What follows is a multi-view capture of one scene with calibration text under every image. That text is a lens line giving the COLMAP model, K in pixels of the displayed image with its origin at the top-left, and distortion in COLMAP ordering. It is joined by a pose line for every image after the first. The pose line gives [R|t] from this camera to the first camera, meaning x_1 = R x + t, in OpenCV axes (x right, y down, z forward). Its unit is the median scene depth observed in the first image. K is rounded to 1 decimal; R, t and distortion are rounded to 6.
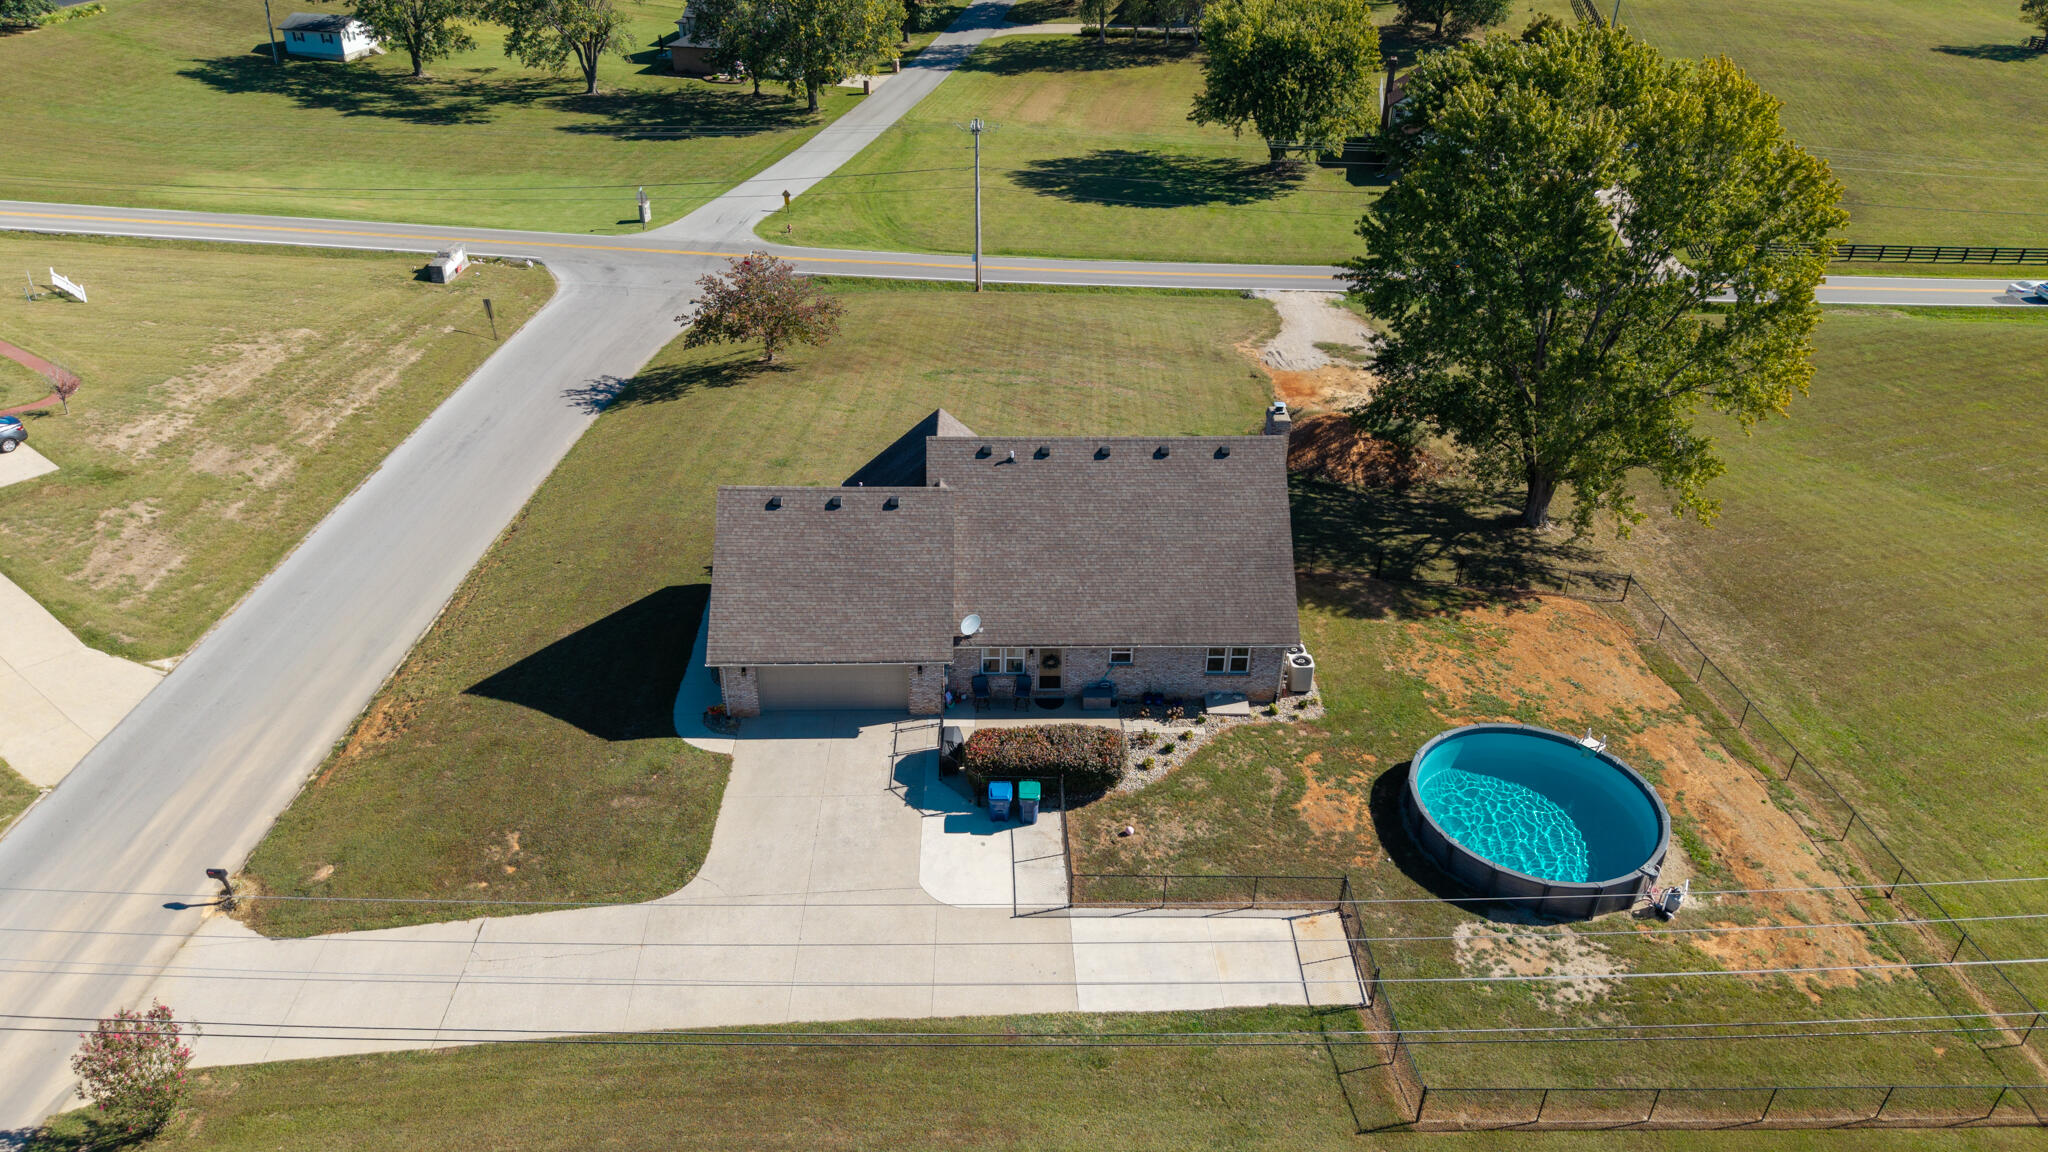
lens RADIAL K [[1436.3, 0, 1019.1], [0, 1436.3, 580.2], [0, 0, 1]] dist [0.057371, -0.000155]
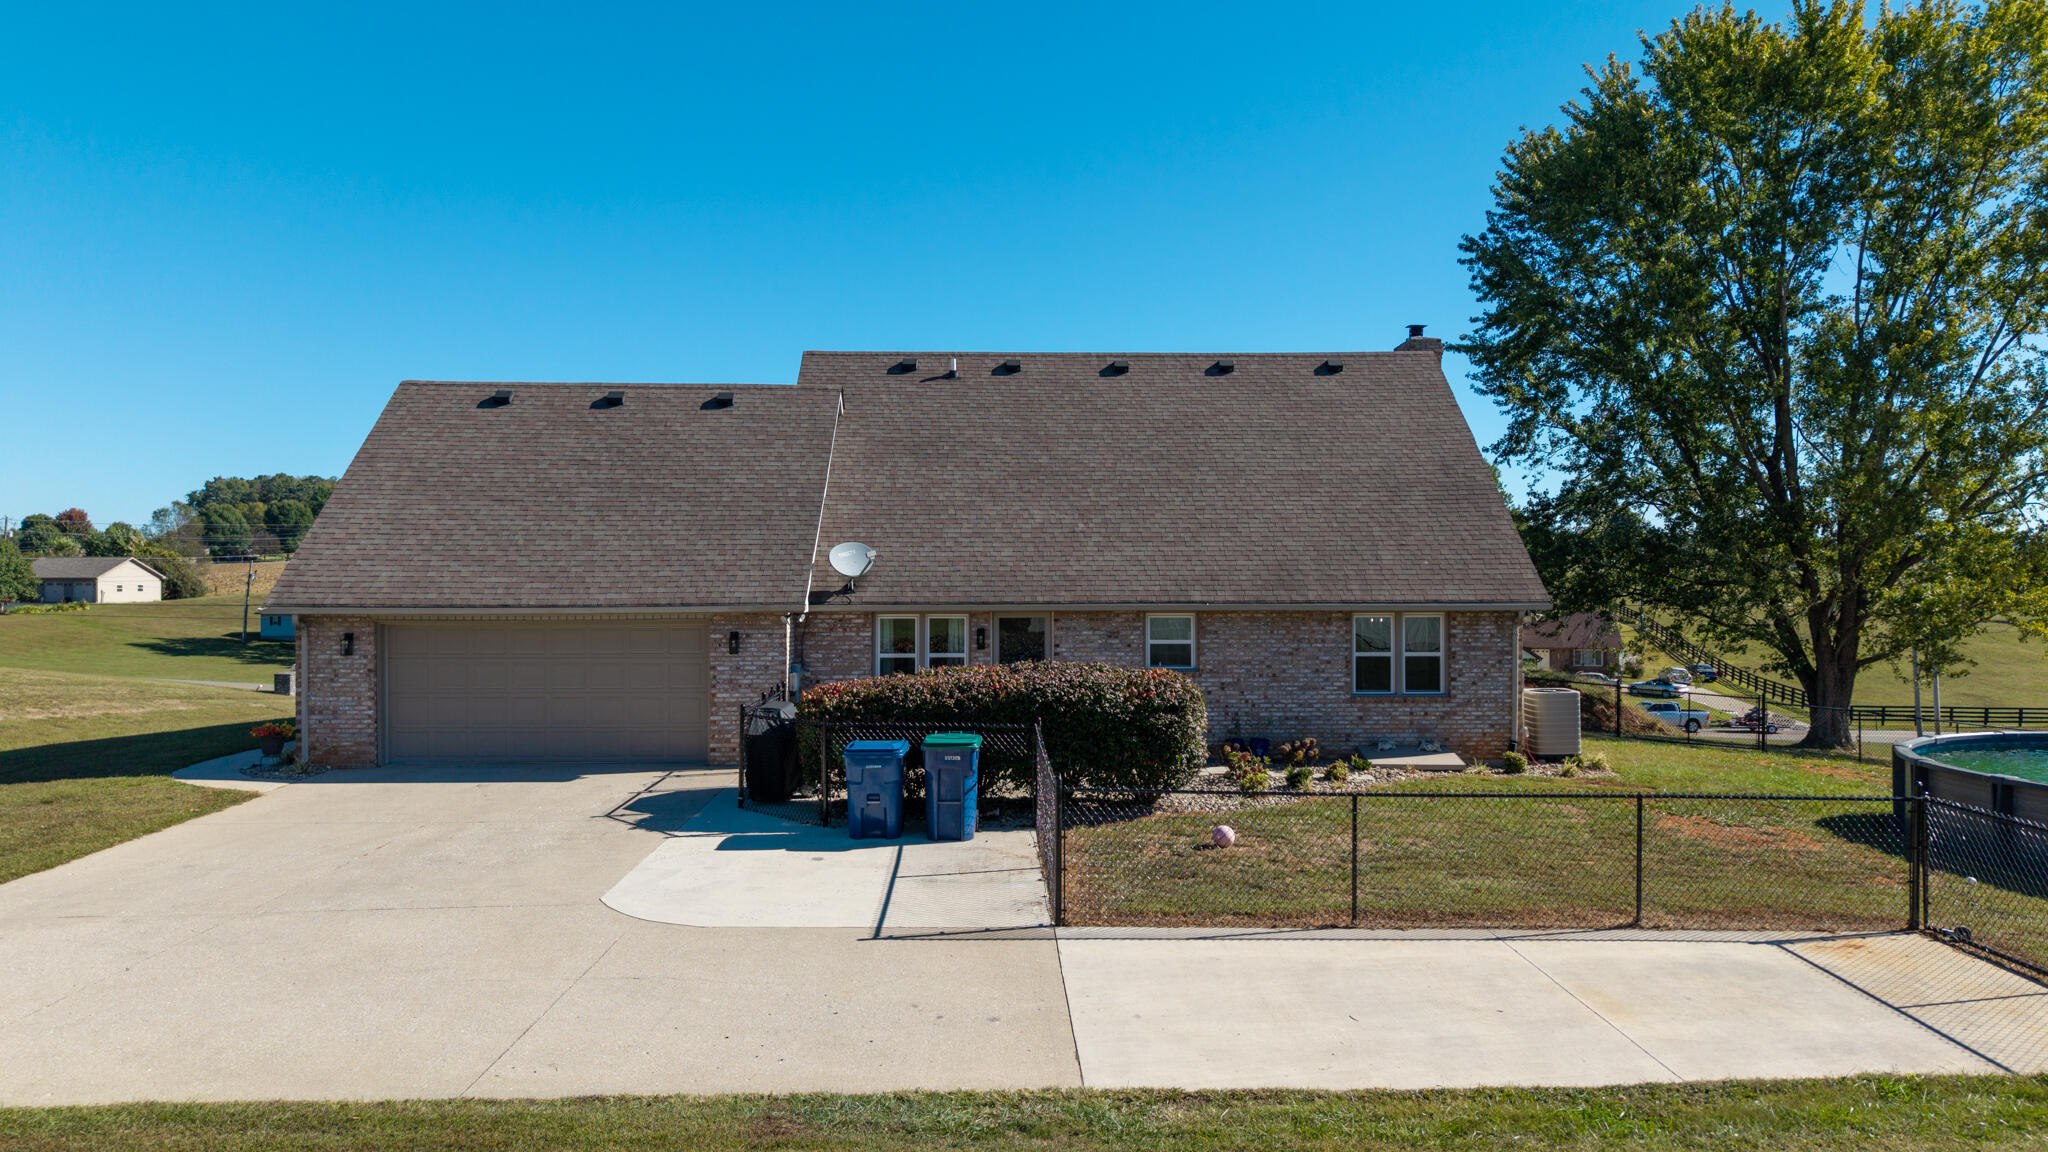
lens RADIAL K [[1401.3, 0, 1035.4], [0, 1401.3, 571.8], [0, 0, 1]] dist [0.005134, -0.000407]
pose [[0.999873, -0.015798, -0.001953, 0.027737], [0.012365, 0.848078, -0.529728, 0.277006], [0.010025, 0.529636, 0.848165, 0.600901]]
